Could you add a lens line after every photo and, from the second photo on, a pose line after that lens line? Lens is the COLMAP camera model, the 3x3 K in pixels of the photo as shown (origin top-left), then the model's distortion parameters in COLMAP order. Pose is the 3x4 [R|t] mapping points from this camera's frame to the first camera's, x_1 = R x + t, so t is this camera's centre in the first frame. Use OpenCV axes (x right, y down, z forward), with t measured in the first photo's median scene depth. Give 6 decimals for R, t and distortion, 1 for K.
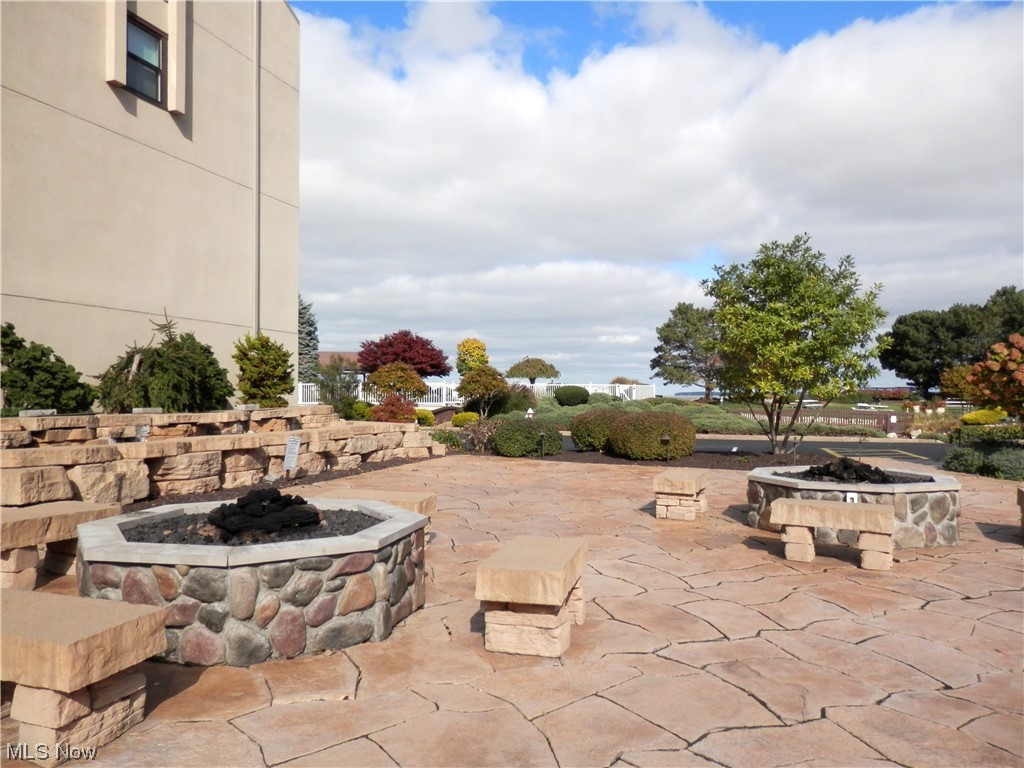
lens RADIAL K [[747.3, 0, 510.1], [0, 747.3, 382.9], [0, 0, 1]] dist [0.008167, 0.000609]
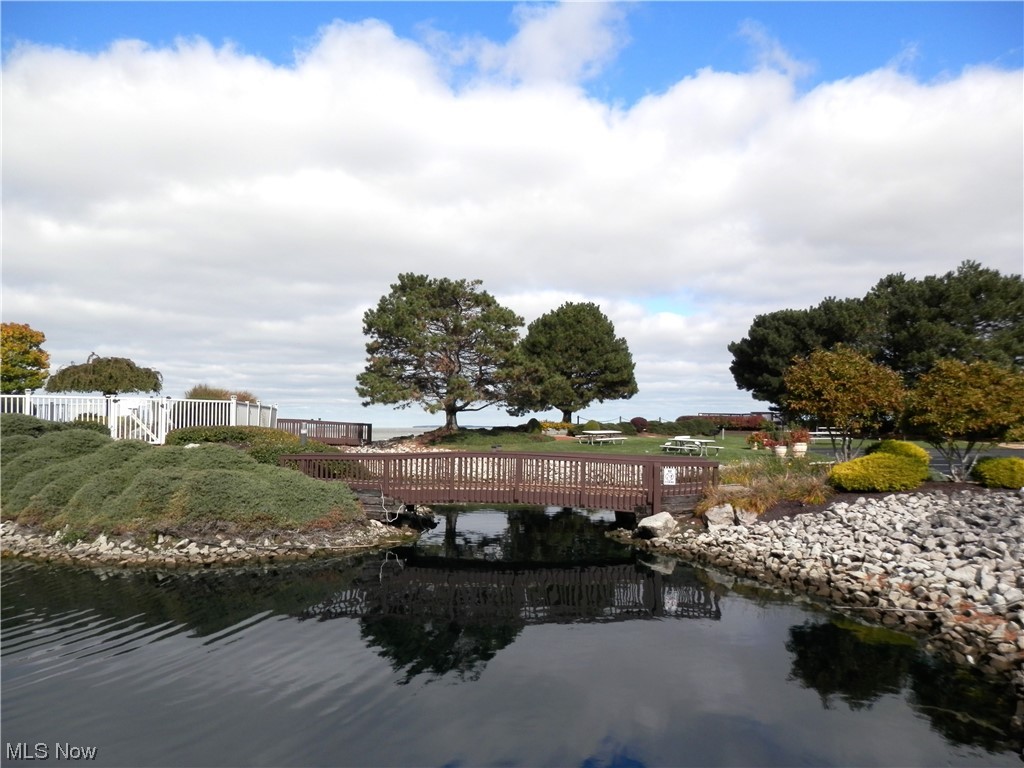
lens RADIAL K [[747.3, 0, 514.1], [0, 747.3, 386.6], [0, 0, 1]] dist [0.008167, 0.000609]
pose [[0.991380, 0.005566, 0.130898, 0.201761], [-0.000577, 0.999273, -0.038119, 0.008567], [-0.131015, 0.037715, 0.990663, 0.329393]]
